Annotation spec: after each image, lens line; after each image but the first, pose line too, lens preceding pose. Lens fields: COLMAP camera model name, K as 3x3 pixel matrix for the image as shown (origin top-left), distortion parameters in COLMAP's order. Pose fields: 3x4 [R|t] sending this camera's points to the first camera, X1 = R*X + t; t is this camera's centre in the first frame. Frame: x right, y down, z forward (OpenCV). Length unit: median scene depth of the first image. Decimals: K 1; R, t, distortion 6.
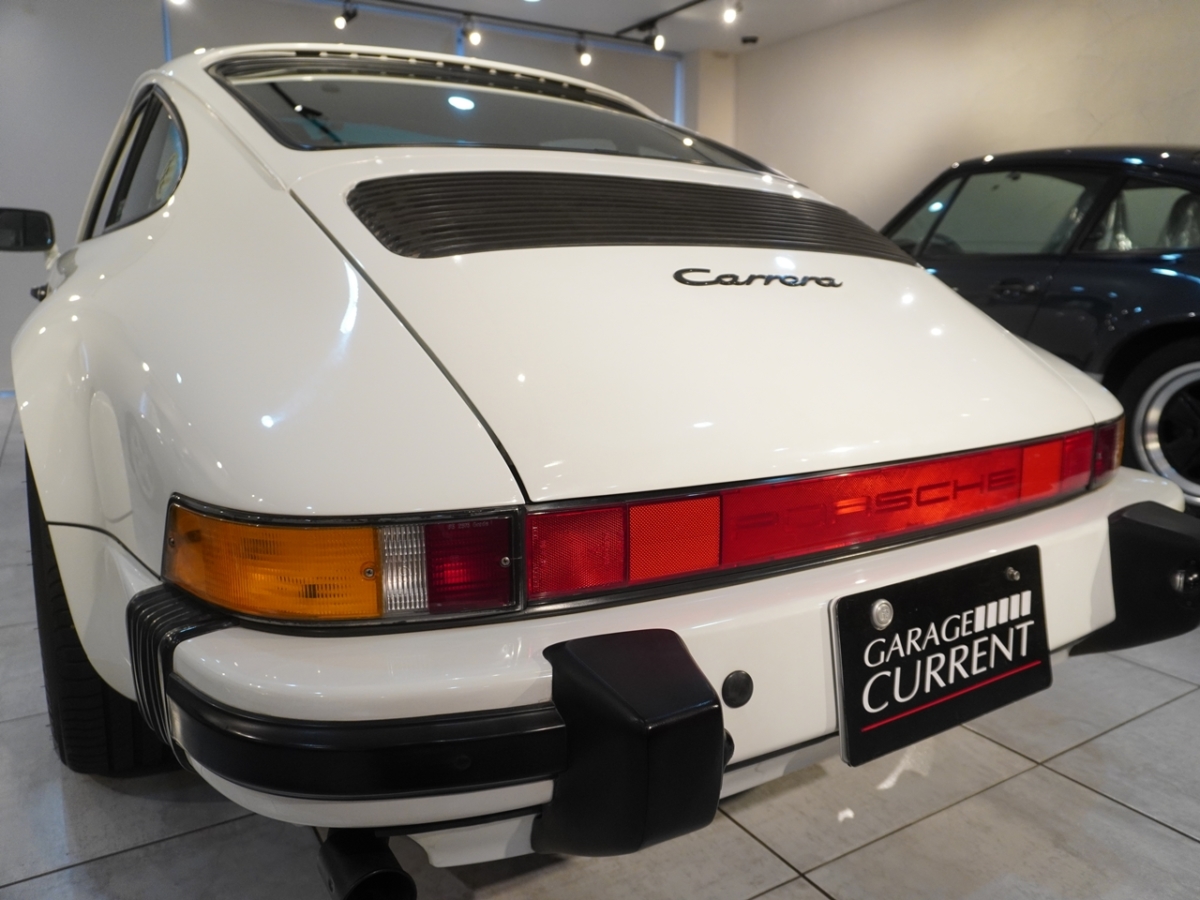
lens RADIAL K [[884.1, 0, 628.5], [0, 884.1, 453.2], [0, 0, 1]] dist [-0.017493, 0.000951]
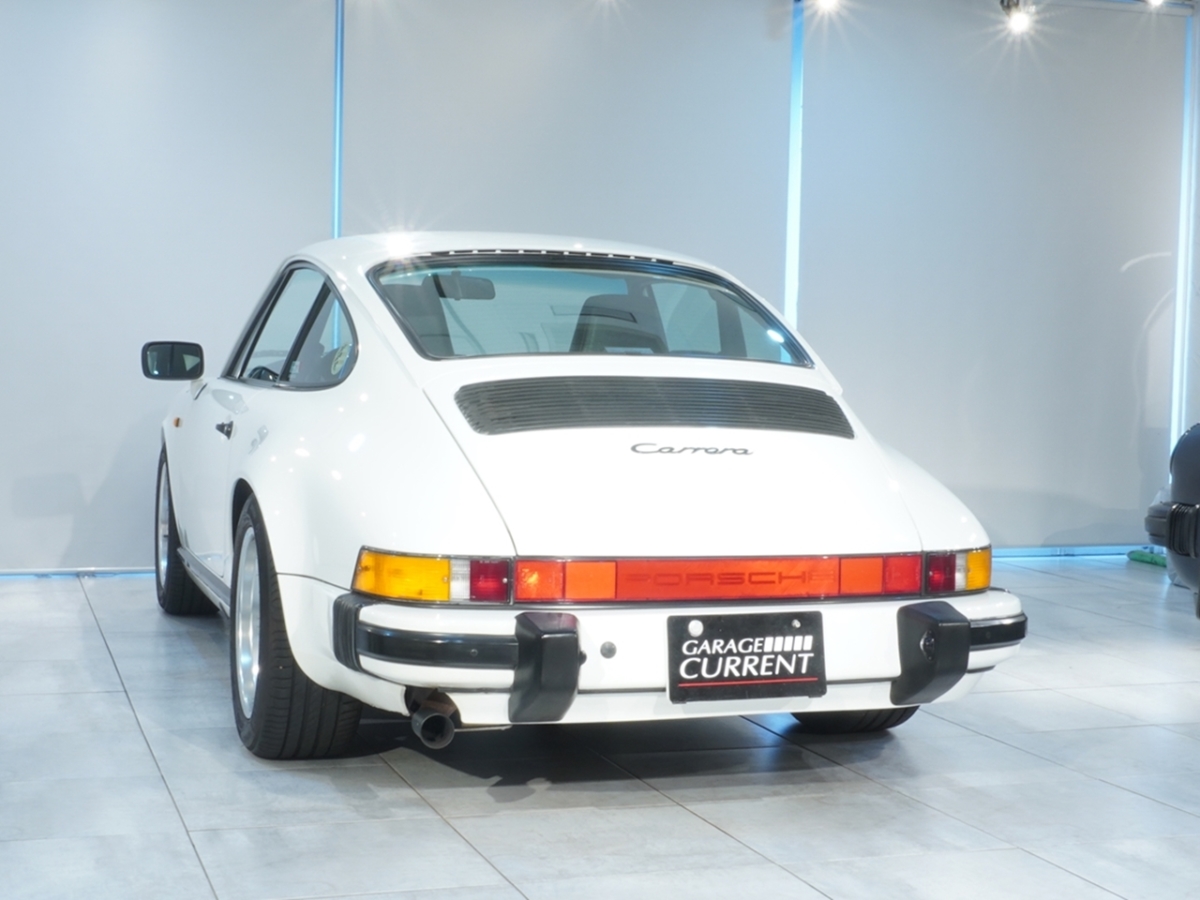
lens RADIAL K [[1872.4, 0, 600.0], [0, 1872.4, 450.0], [0, 0, 1]] dist [0.001426, -0.042147]
pose [[0.969615, 0.033716, -0.242302, 0.987236], [-0.067397, 0.988944, -0.132092, 0.326597], [0.235169, 0.144409, 0.961167, -2.836432]]
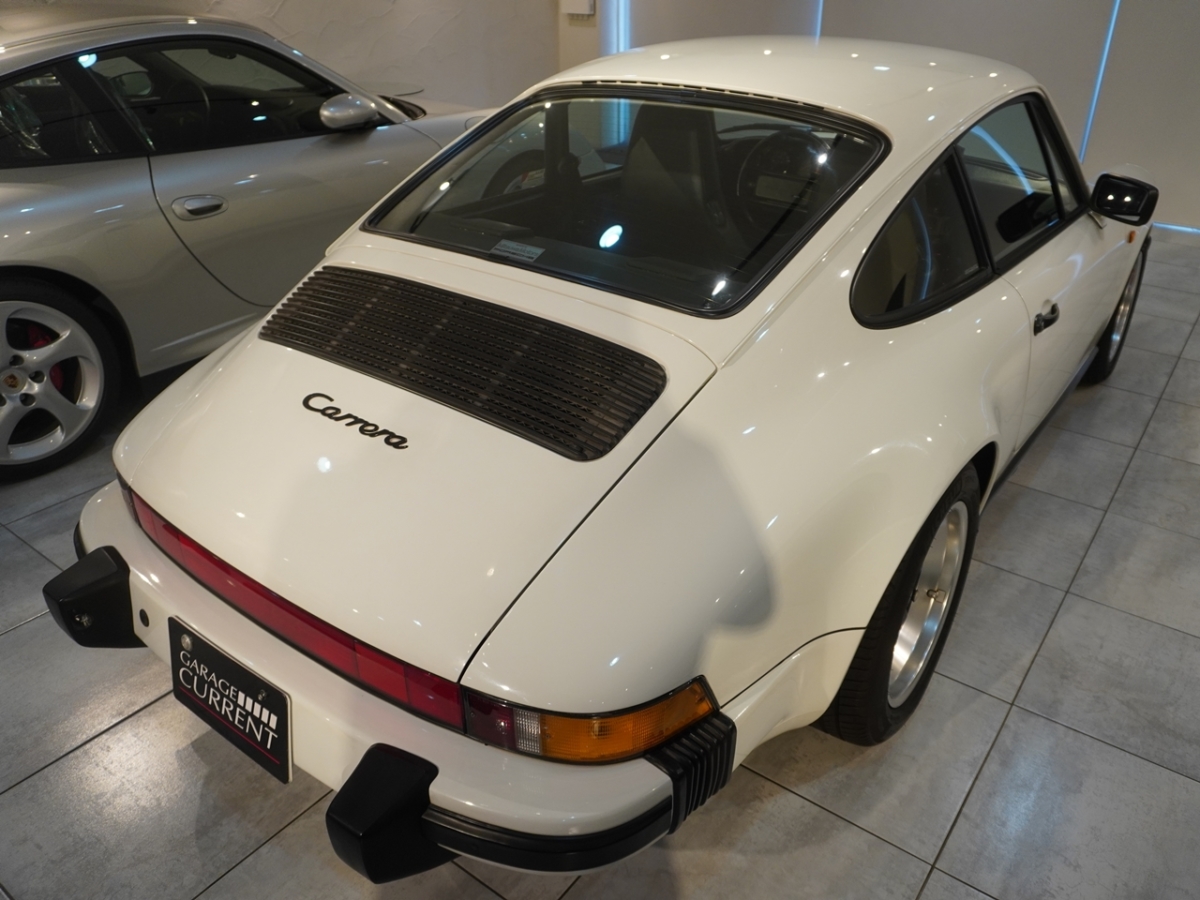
lens RADIAL K [[884.1, 0, 628.5], [0, 884.1, 453.2], [0, 0, 1]] dist [-0.017493, 0.000951]
pose [[0.369864, 0.446735, -0.814634, 1.681441], [-0.194791, 0.894611, 0.402153, -0.915626], [0.908437, 0.009941, 0.417904, 0.979962]]
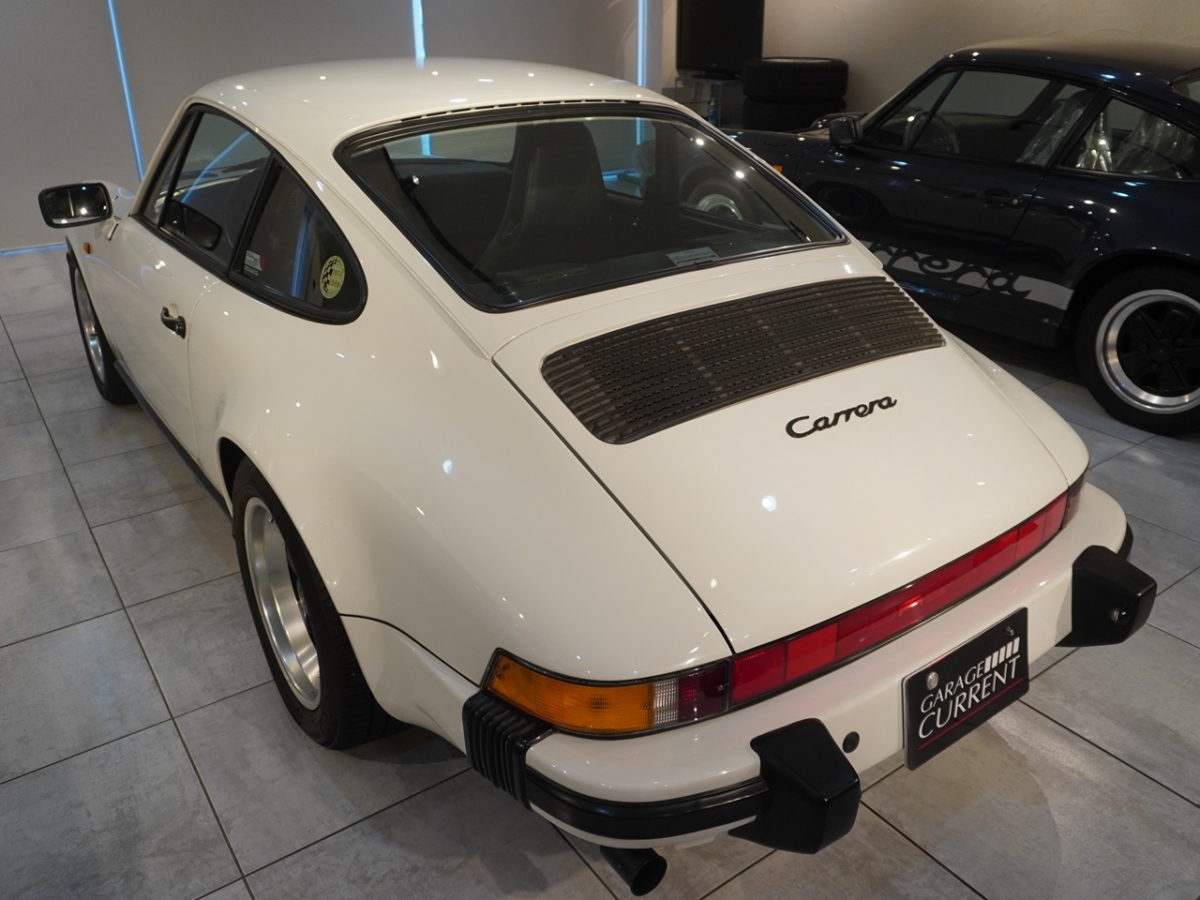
lens RADIAL K [[944.0, 0, 630.4], [0, 944.0, 428.0], [0, 0, 1]] dist [-0.011073, 0.001151]
pose [[0.997131, -0.034403, 0.067423, -0.332729], [0.018832, 0.975490, 0.219237, -0.603050], [-0.073313, -0.217338, 0.973339, -0.488017]]
